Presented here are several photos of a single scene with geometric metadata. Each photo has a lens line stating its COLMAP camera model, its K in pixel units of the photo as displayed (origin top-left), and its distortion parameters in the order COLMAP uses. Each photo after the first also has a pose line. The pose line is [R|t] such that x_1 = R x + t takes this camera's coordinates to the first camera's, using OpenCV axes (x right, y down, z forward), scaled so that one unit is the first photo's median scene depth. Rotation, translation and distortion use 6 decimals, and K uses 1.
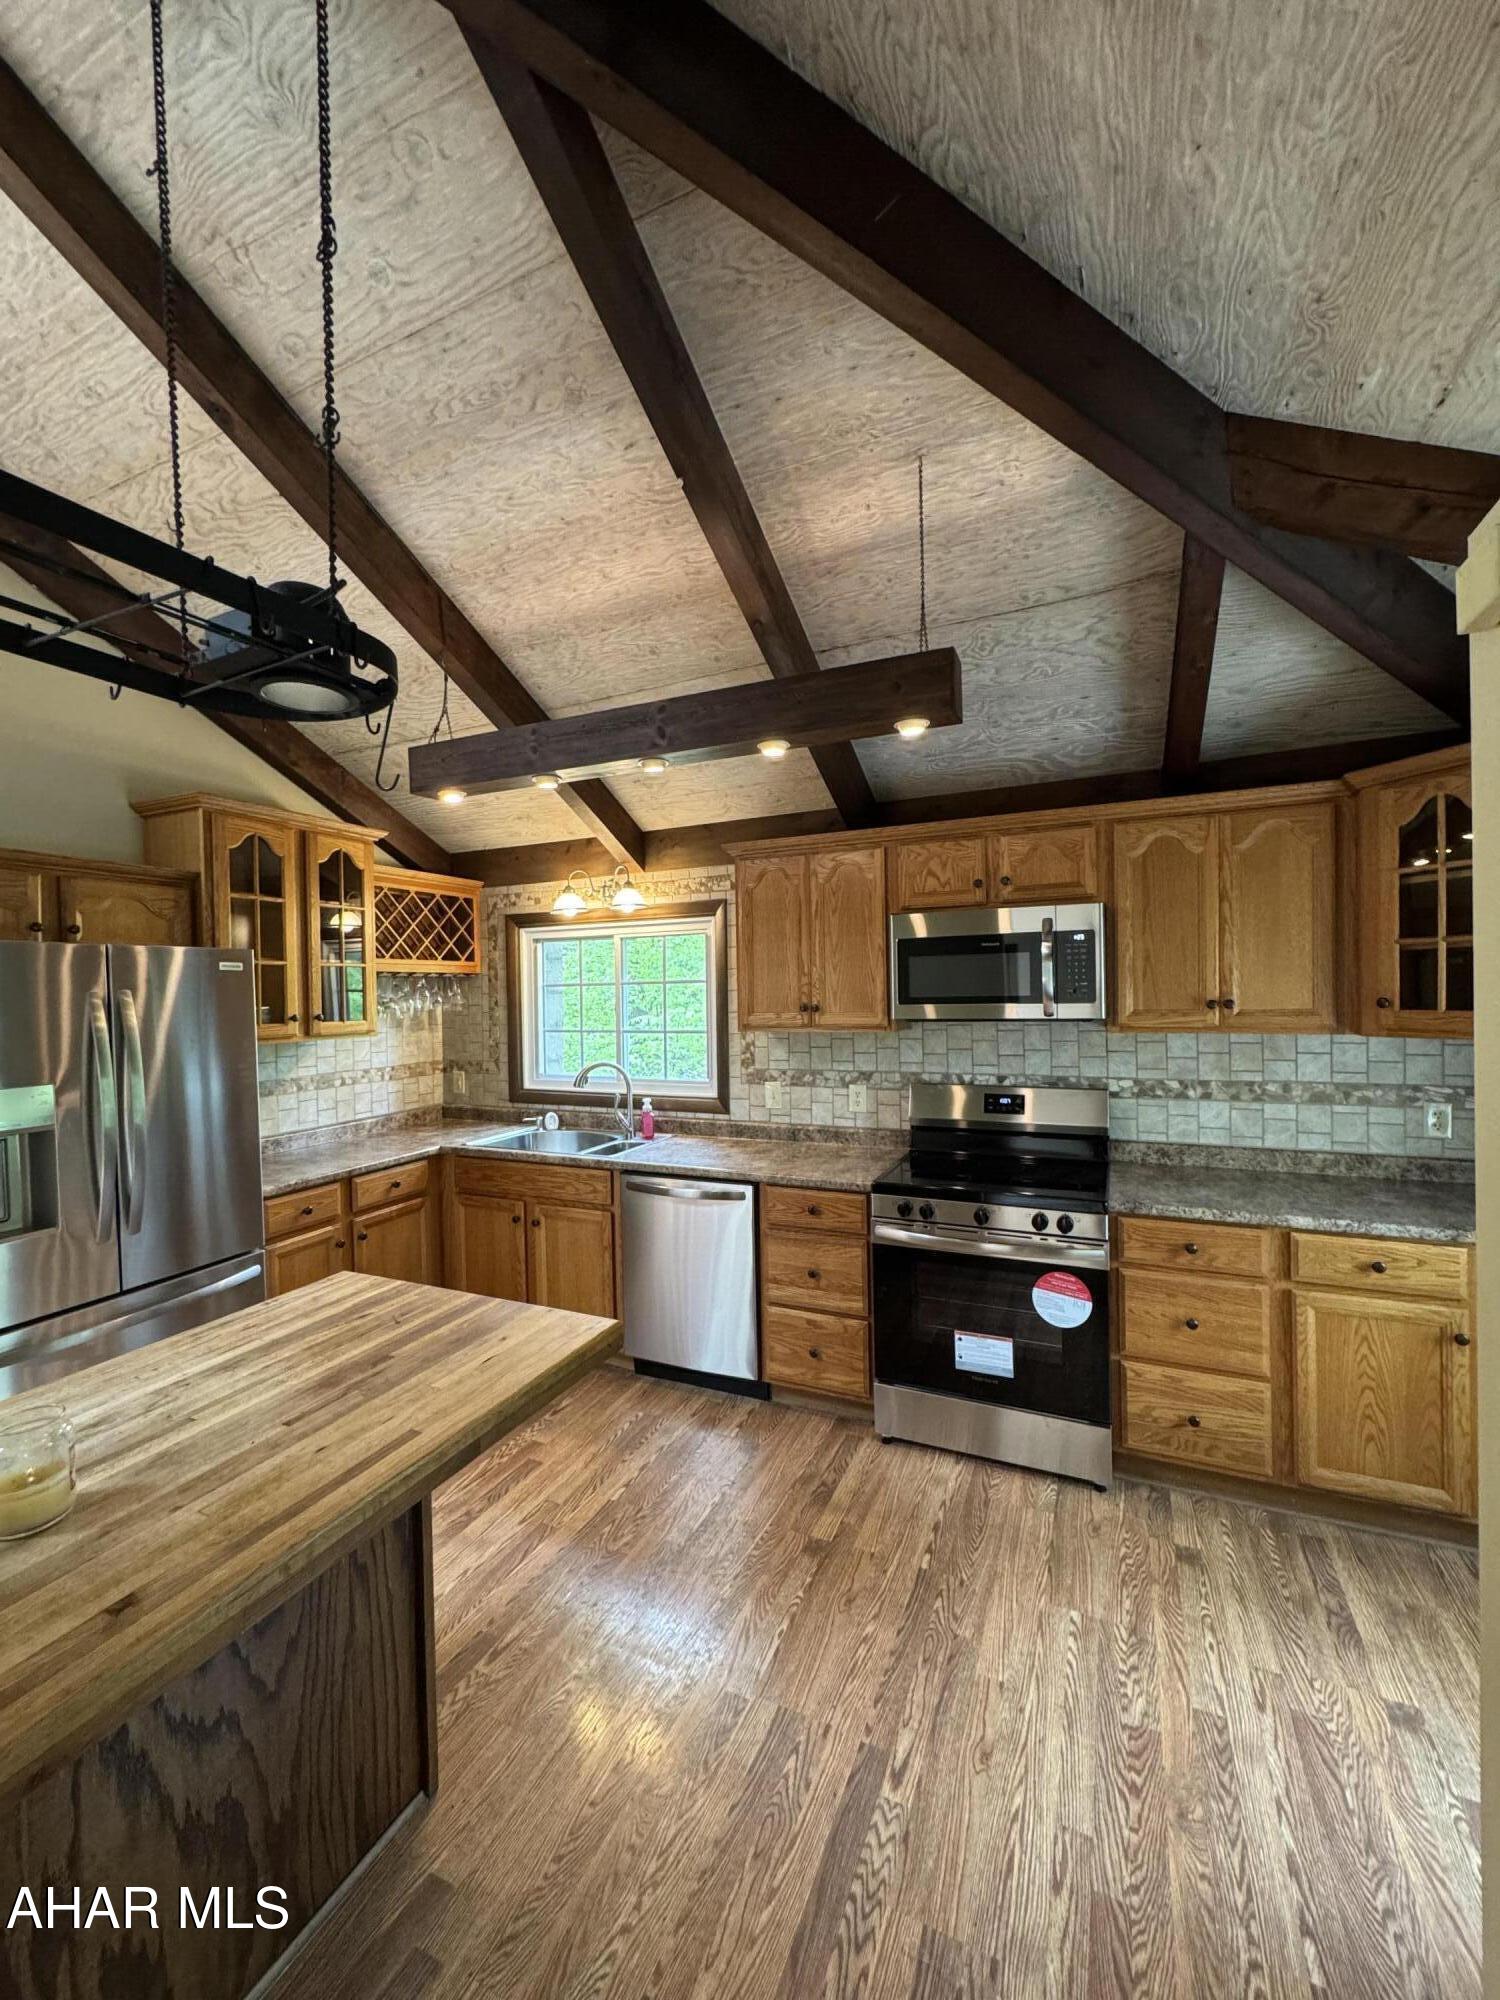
lens RADIAL K [[801.4, 0, 751.4], [0, 801.4, 1004.1], [0, 0, 1]] dist [-0.002468, -0.000177]
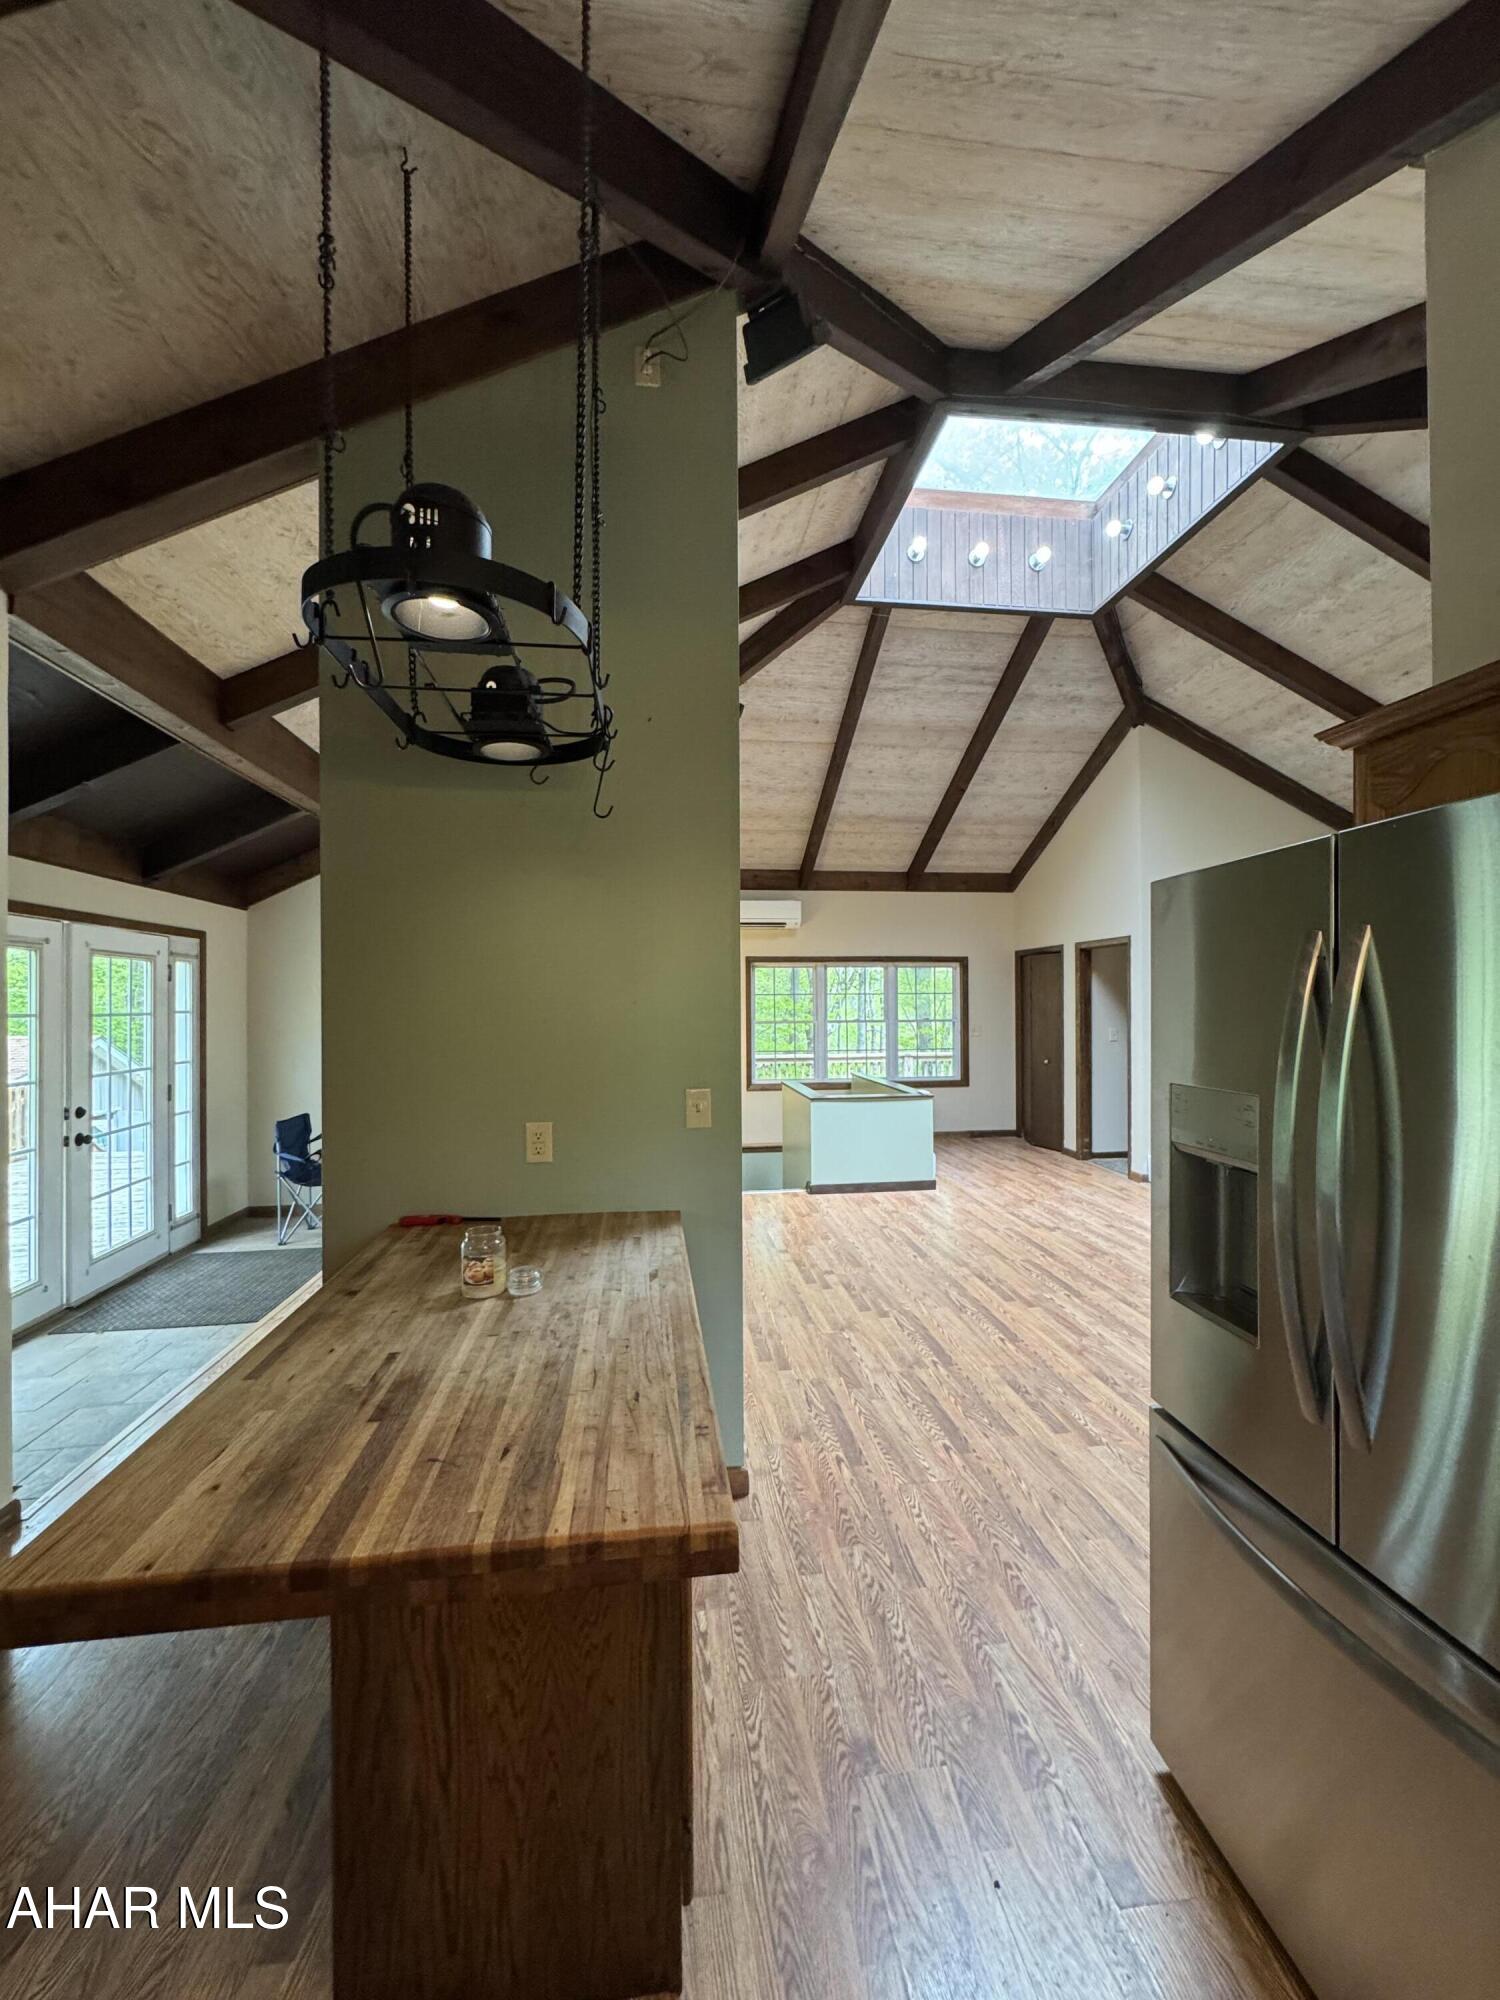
lens RADIAL K [[801.4, 0, 752.3], [0, 801.4, 1004.8], [0, 0, 1]] dist [-0.002468, -0.000177]
pose [[-0.846110, 0.020578, -0.532611, -0.343767], [0.006394, 0.999574, 0.028463, 0.016648], [0.532971, 0.020677, -0.845881, 1.774304]]
